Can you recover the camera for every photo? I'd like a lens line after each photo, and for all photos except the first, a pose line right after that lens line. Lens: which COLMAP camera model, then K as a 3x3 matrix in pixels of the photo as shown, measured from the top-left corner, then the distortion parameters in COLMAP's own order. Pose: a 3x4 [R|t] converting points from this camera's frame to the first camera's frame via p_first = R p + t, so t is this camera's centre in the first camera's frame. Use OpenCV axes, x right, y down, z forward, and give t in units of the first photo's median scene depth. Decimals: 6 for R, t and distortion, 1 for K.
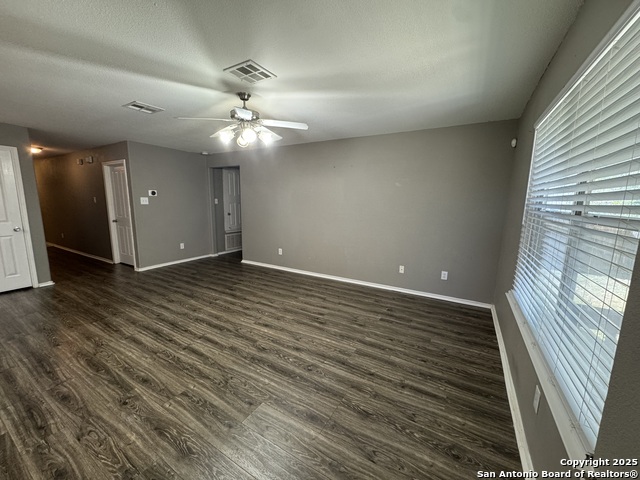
lens RADIAL K [[256.4, 0, 315.1], [0, 256.4, 234.7], [0, 0, 1]] dist [0.000507, -0.000630]
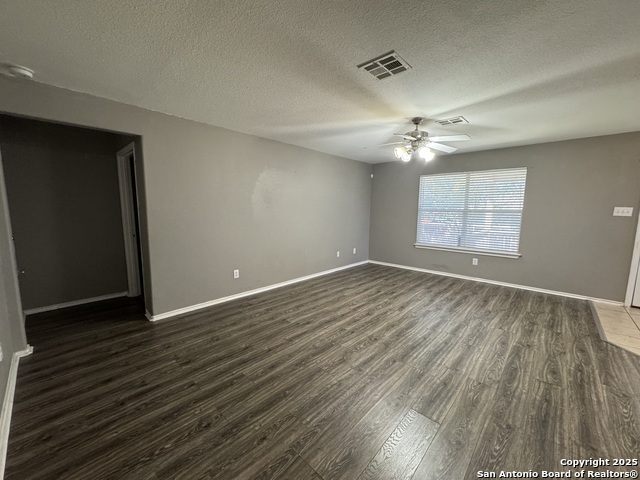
lens RADIAL K [[256.4, 0, 316.3], [0, 256.4, 245.6], [0, 0, 1]] dist [0.000507, -0.000630]
pose [[0.213741, -0.154431, 0.964607, -1.271879], [0.122402, 0.983878, 0.130394, -0.134095], [-0.969192, 0.090199, 0.229198, 0.976354]]
